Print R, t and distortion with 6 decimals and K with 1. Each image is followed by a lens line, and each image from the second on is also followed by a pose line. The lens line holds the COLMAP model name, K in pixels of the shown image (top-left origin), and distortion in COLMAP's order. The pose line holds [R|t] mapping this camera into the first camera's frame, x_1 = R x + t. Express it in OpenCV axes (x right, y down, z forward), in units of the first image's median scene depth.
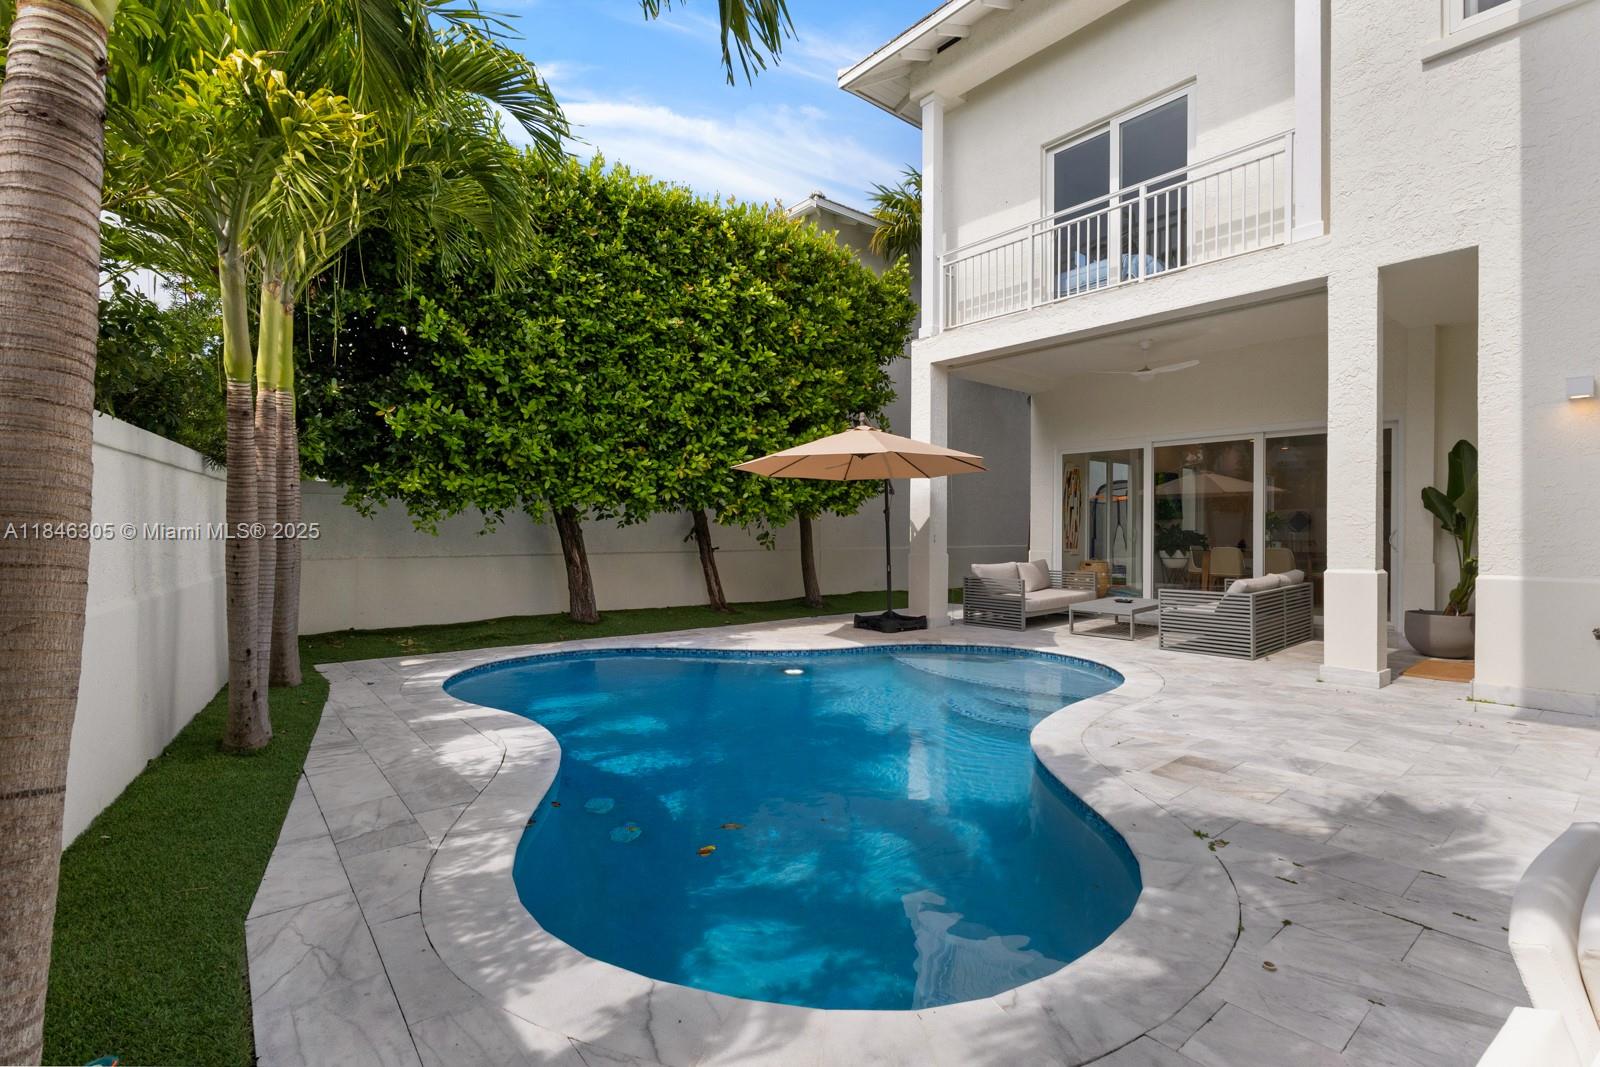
lens RADIAL K [[726.8, 0, 797.2], [0, 726.8, 519.4], [0, 0, 1]] dist [-0.015262, 0.013712]
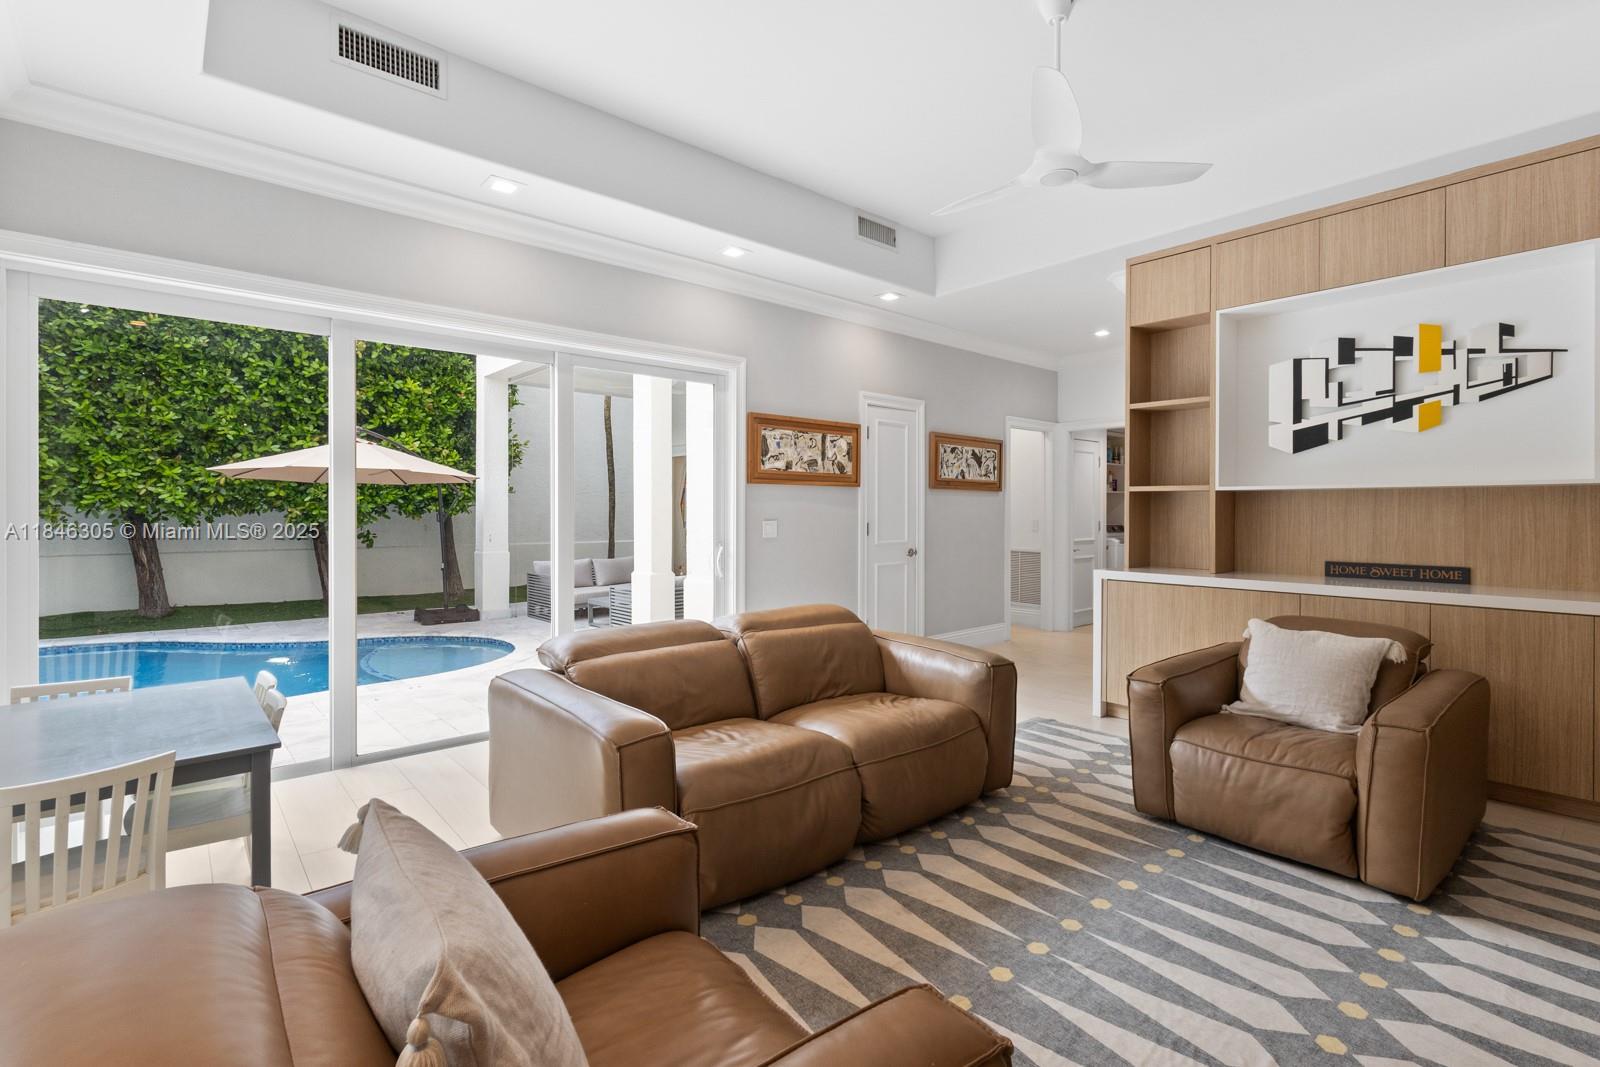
lens RADIAL K [[726.8, 0, 797.2], [0, 726.8, 519.4], [0, 0, 1]] dist [-0.015262, 0.013712]
pose [[0.999877, 0.000042, 0.015658, 0.665372], [-0.000319, 0.999842, 0.017746, -0.023893], [-0.015655, -0.017749, 0.999720, -0.088798]]
